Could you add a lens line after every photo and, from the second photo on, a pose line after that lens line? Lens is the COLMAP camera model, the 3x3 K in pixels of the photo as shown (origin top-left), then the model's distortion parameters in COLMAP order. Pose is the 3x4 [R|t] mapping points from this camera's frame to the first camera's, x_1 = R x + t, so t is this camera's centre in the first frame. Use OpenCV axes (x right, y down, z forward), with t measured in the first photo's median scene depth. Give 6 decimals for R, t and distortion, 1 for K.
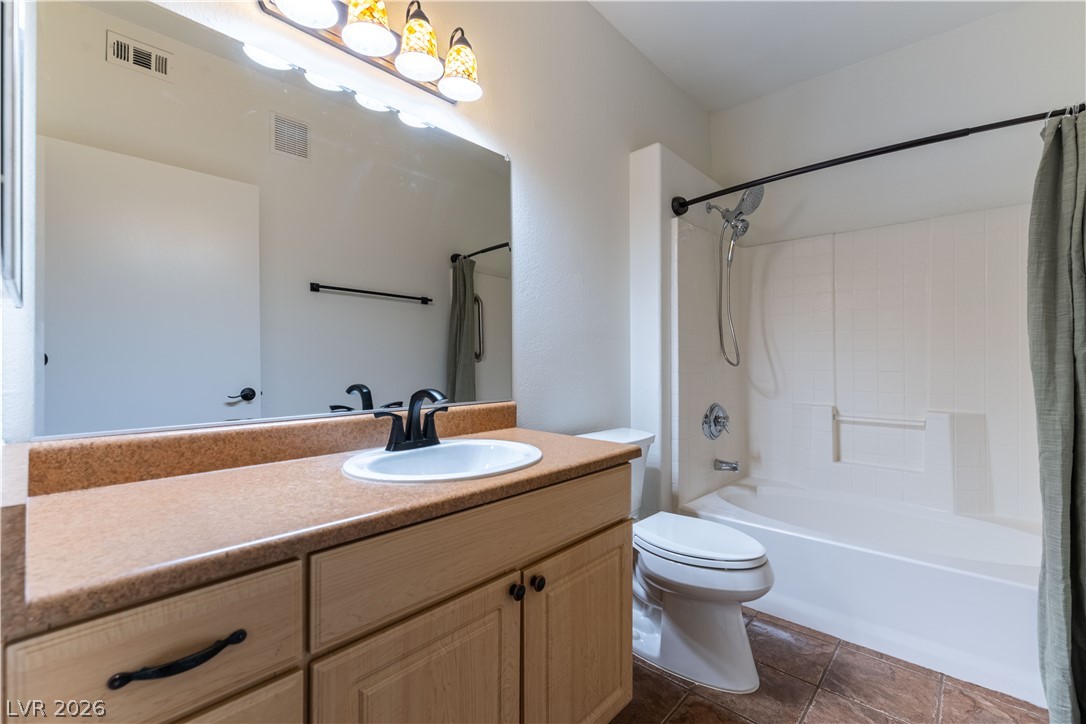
lens RADIAL K [[477.4, 0, 541.3], [0, 477.4, 364.0], [0, 0, 1]] dist [0.013460, -0.000451]
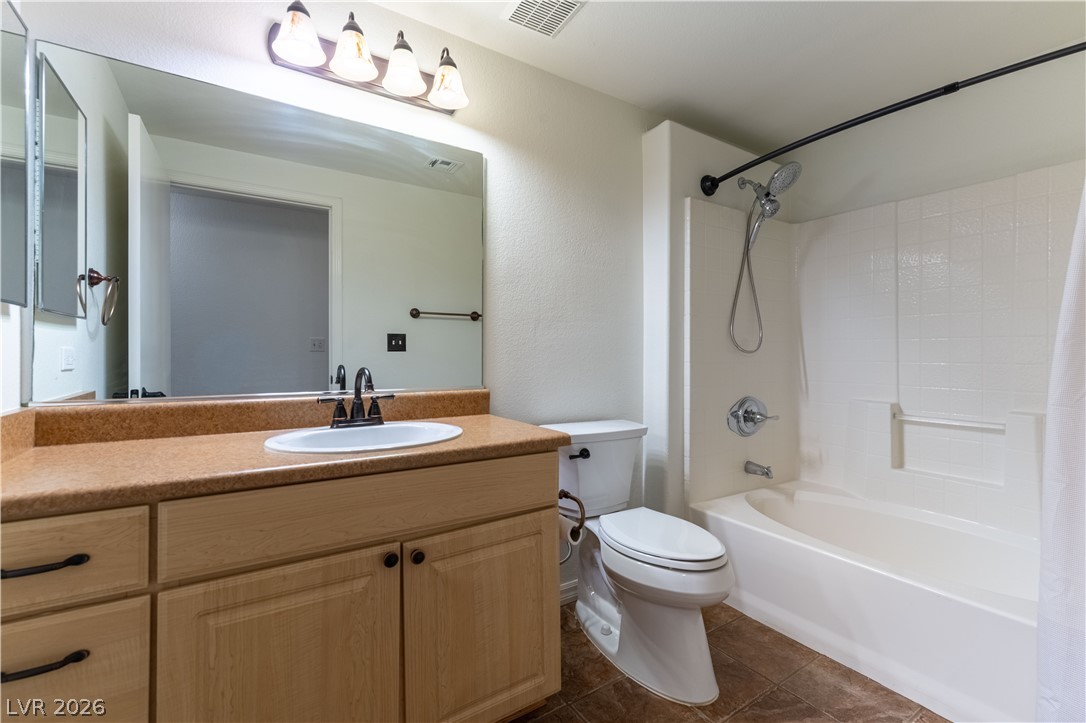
lens RADIAL K [[477.4, 0, 539.1], [0, 477.4, 355.1], [0, 0, 1]] dist [0.013460, -0.000451]
pose [[0.966419, -0.001019, -0.256971, 0.253187], [-0.000172, 0.999989, -0.004612, 0.007944], [0.256973, 0.004502, 0.966408, 0.018892]]
